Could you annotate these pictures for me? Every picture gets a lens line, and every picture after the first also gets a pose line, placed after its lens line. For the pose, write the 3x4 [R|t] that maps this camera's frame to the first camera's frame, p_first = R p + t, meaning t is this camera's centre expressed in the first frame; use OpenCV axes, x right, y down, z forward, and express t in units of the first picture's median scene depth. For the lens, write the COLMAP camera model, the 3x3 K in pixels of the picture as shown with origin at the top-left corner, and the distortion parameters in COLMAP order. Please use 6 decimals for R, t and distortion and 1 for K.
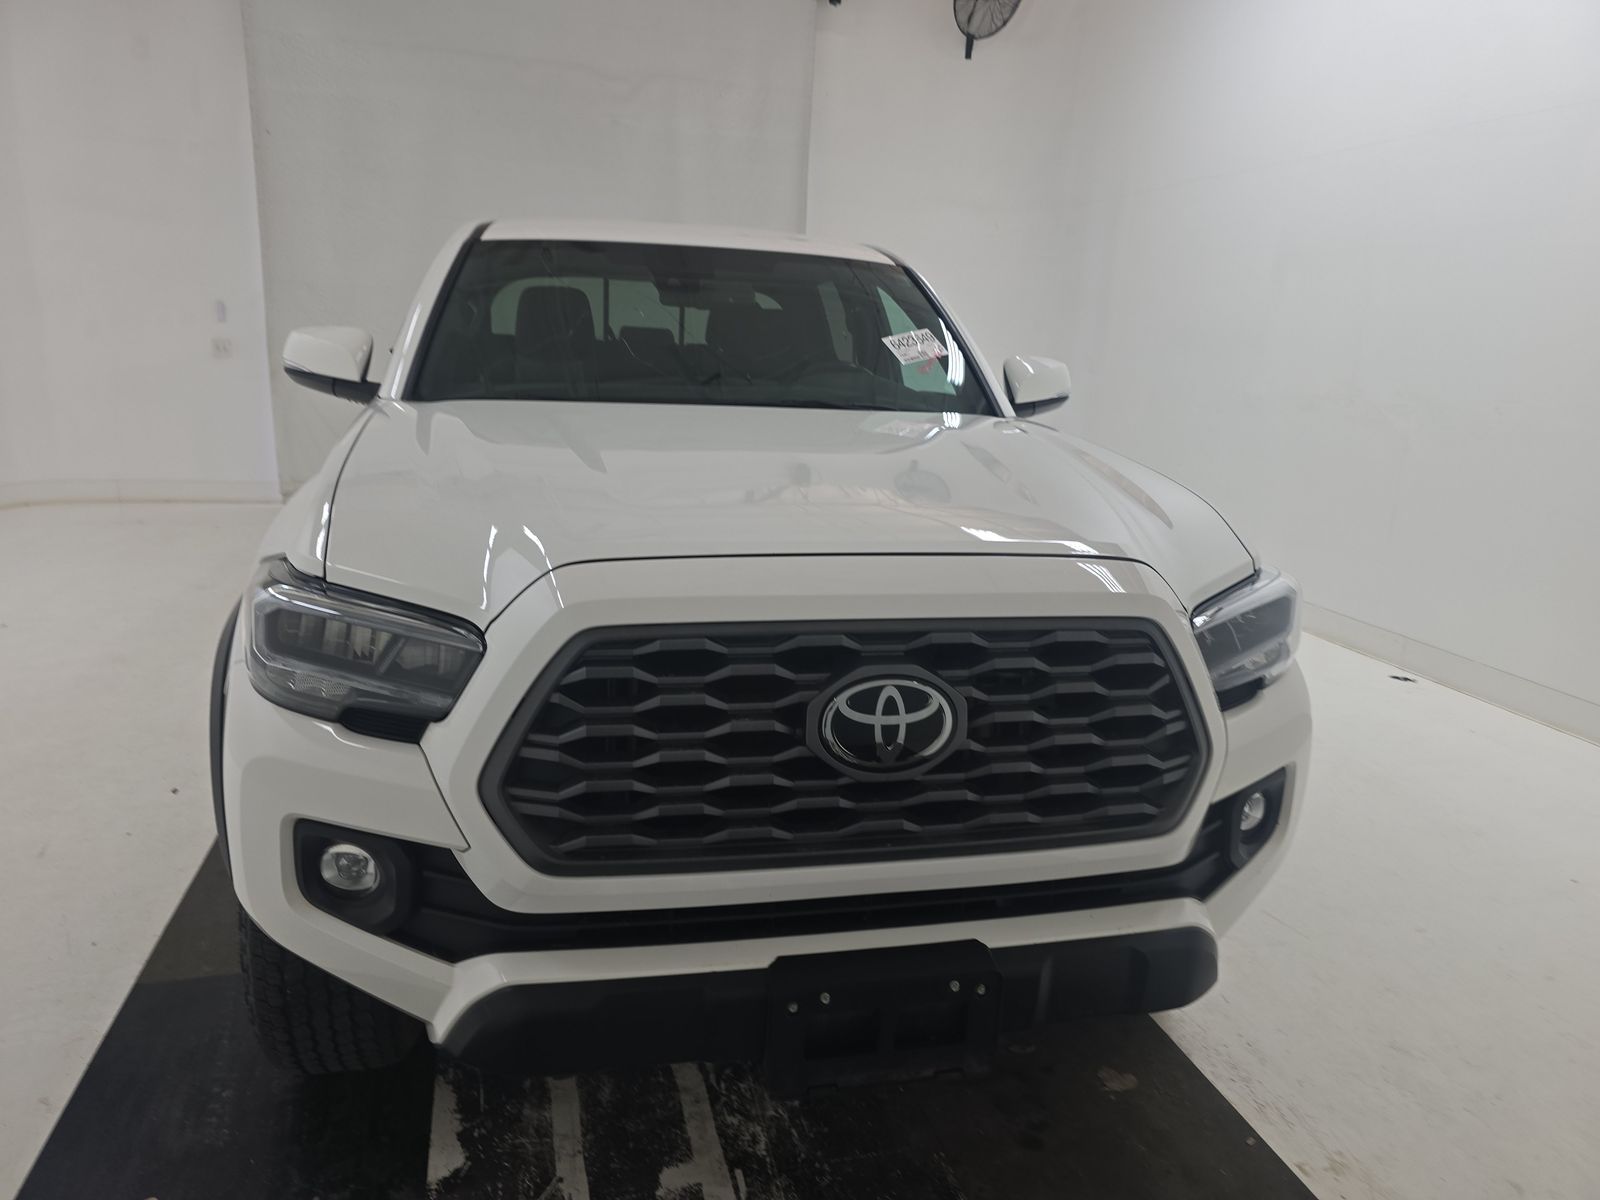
lens RADIAL K [[1074.8, 0, 800.0], [0, 1074.8, 600.0], [0, 0, 1]] dist [0.068714, -0.086176]
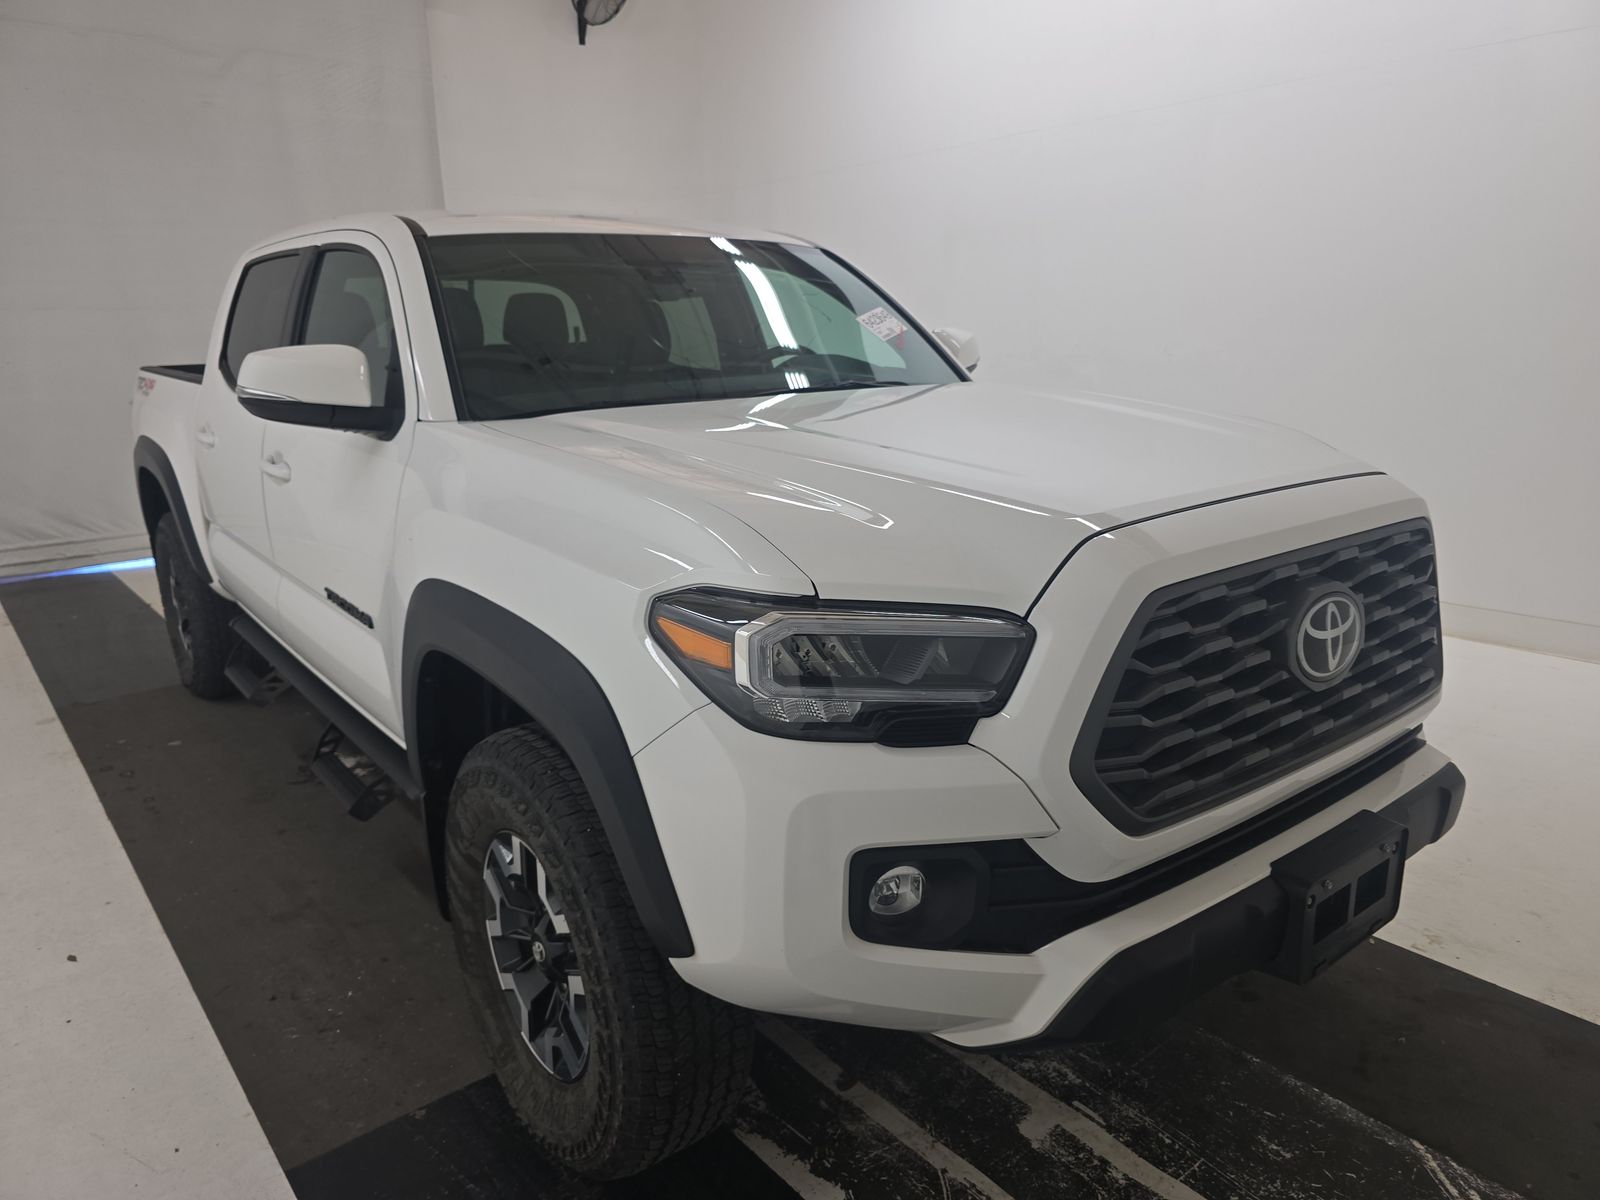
lens RADIAL K [[1074.8, 0, 800.0], [0, 1074.8, 600.0], [0, 0, 1]] dist [0.068714, -0.086176]
pose [[0.902405, -0.164844, 0.398109, -0.647008], [0.161424, 0.985976, 0.042355, -0.045931], [-0.399508, 0.026043, 0.916360, 0.125971]]
